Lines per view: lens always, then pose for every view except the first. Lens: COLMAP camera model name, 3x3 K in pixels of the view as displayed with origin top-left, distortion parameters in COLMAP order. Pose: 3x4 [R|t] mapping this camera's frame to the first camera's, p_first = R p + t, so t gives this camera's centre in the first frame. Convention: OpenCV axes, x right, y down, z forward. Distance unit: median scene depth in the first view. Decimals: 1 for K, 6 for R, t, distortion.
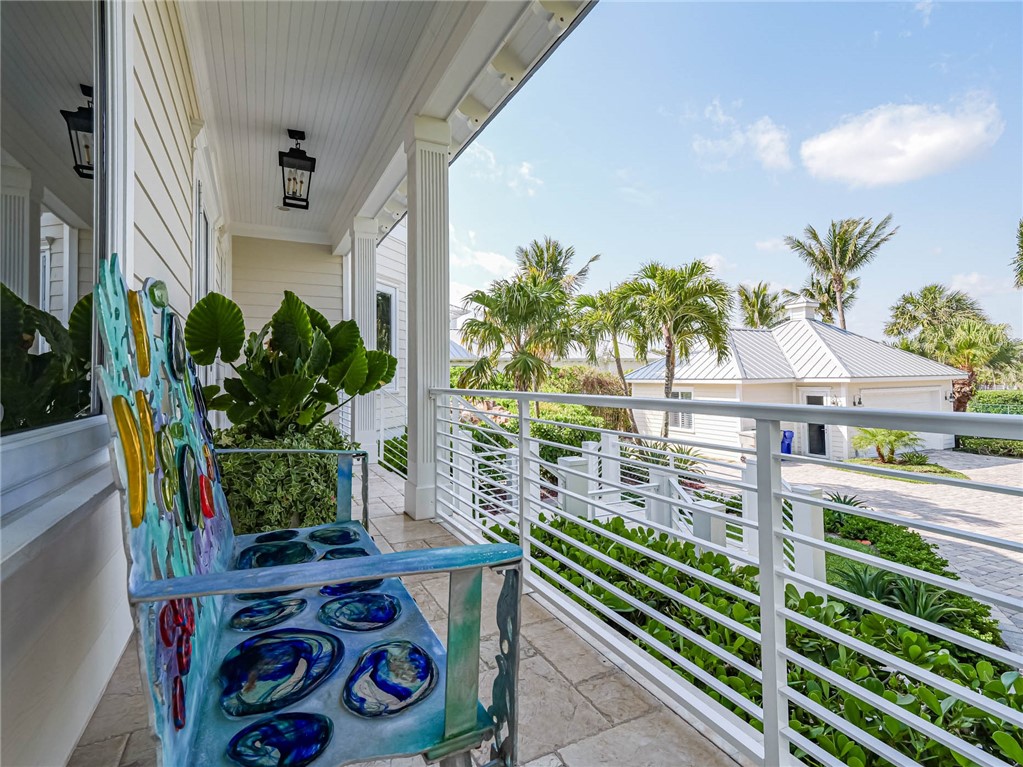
lens RADIAL K [[499.8, 0, 511.7], [0, 499.8, 378.4], [0, 0, 1]] dist [-0.012484, -0.001494]
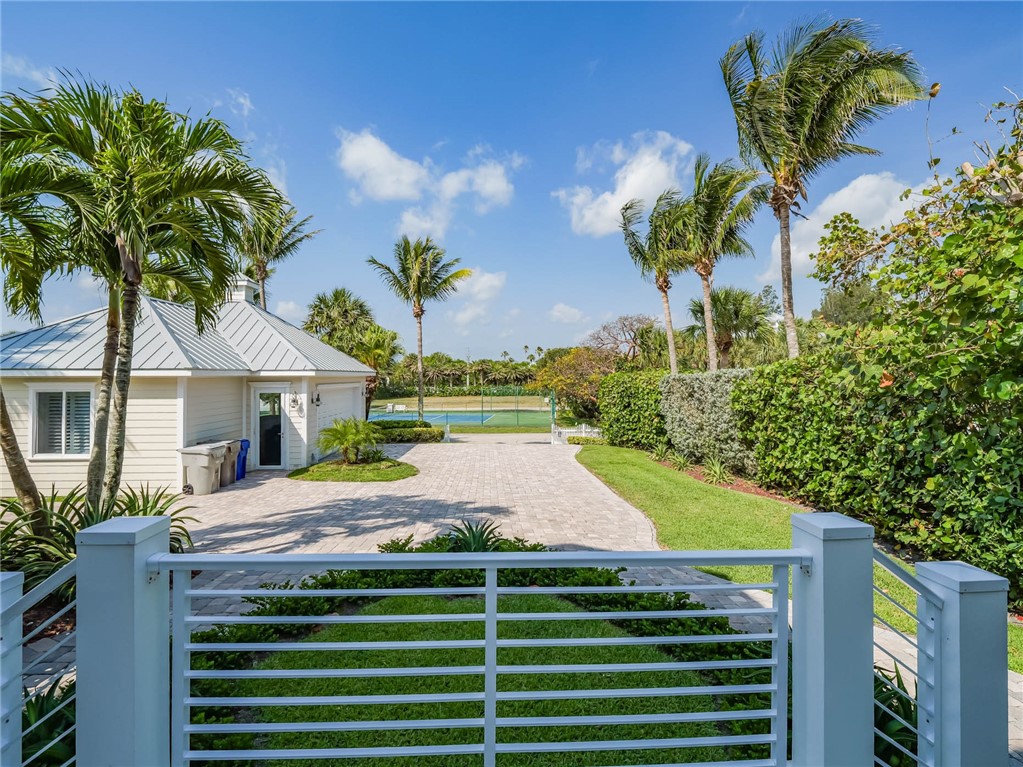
lens RADIAL K [[499.8, 0, 511.5], [0, 499.8, 378.4], [0, 0, 1]] dist [-0.012484, -0.001494]
pose [[0.405957, 0.007061, 0.913865, 0.018600], [0.001386, 0.999964, -0.008342, 0.015940], [-0.913891, 0.004653, 0.405933, 0.266332]]
